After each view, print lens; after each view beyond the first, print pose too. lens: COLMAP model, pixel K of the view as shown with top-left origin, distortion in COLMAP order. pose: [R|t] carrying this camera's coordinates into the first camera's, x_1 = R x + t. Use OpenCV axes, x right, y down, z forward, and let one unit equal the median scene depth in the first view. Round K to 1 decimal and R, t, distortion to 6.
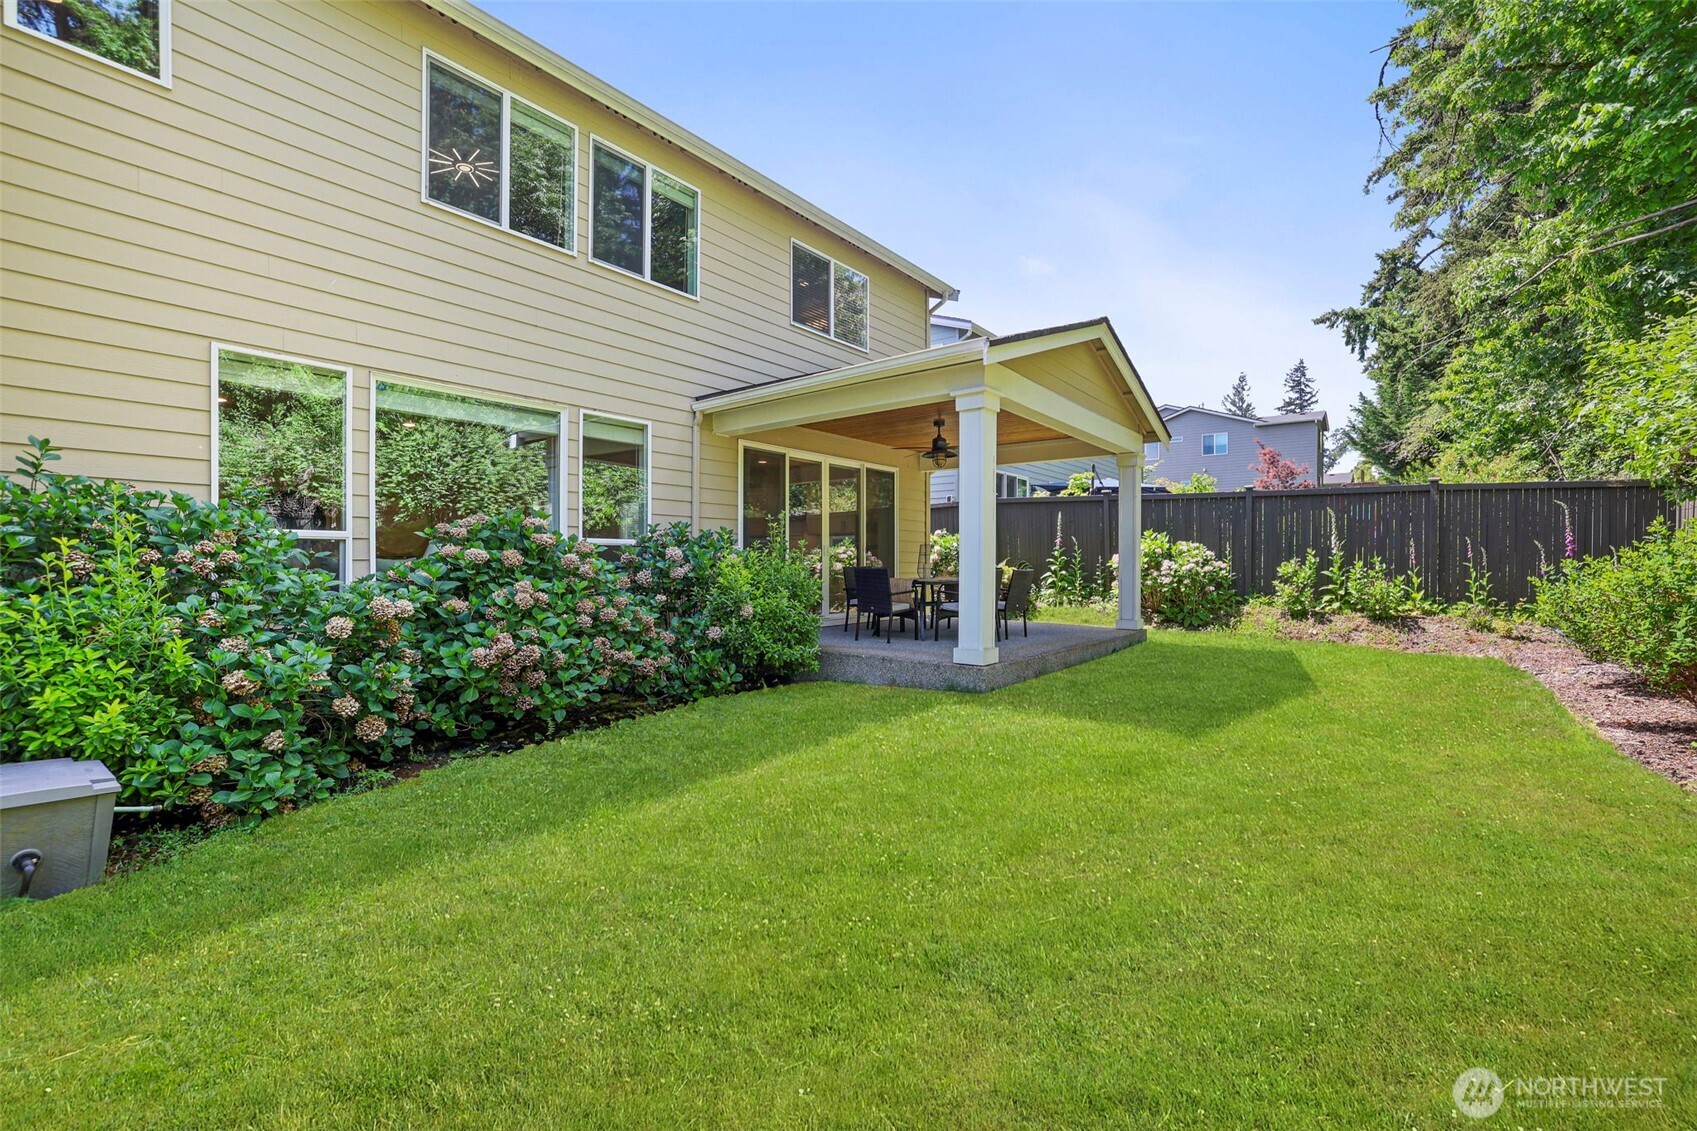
lens RADIAL K [[731.6, 0, 856.3], [0, 731.6, 565.7], [0, 0, 1]] dist [-0.004005, 0.002348]
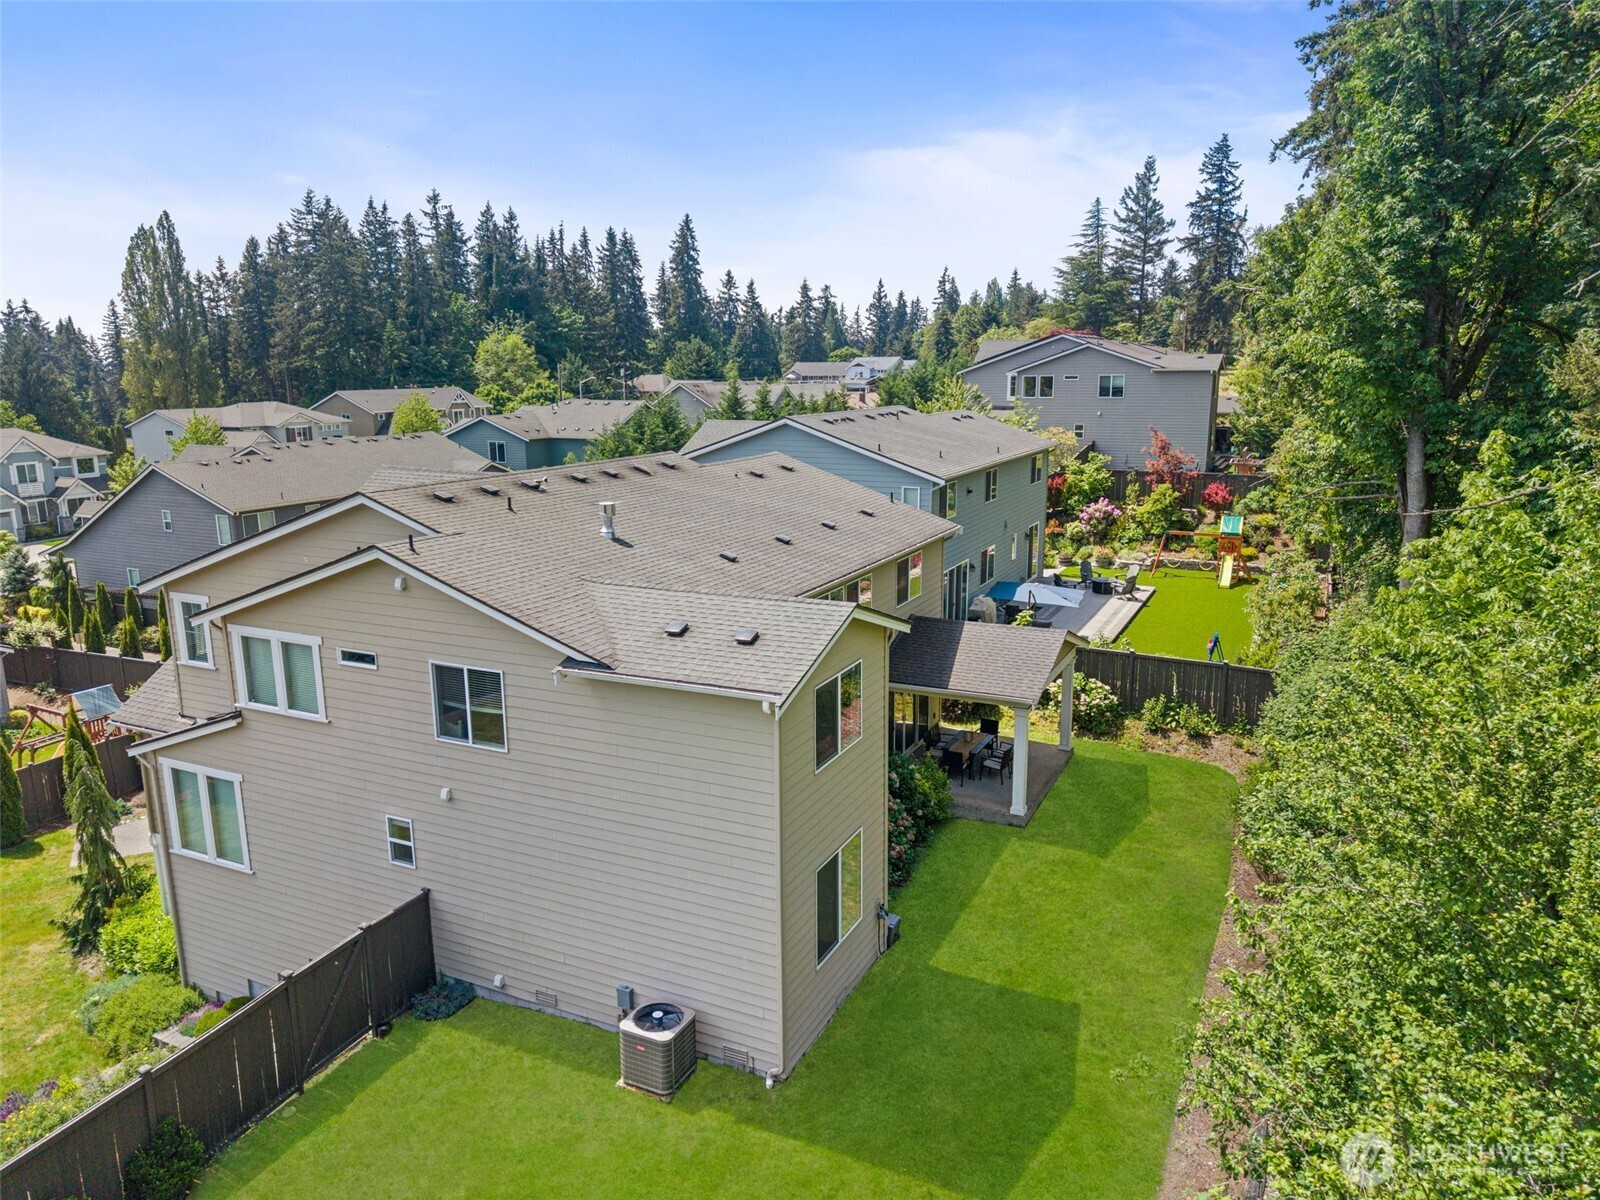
lens RADIAL K [[1087.6, 0, 793.6], [0, 1087.6, 601.0], [0, 0, 1]] dist [0.046666, -0.026199]
pose [[0.982105, -0.045014, 0.182877, -0.713638], [0.007393, 0.979484, 0.201387, -0.768207], [-0.188190, -0.196431, 0.962289, -1.307514]]
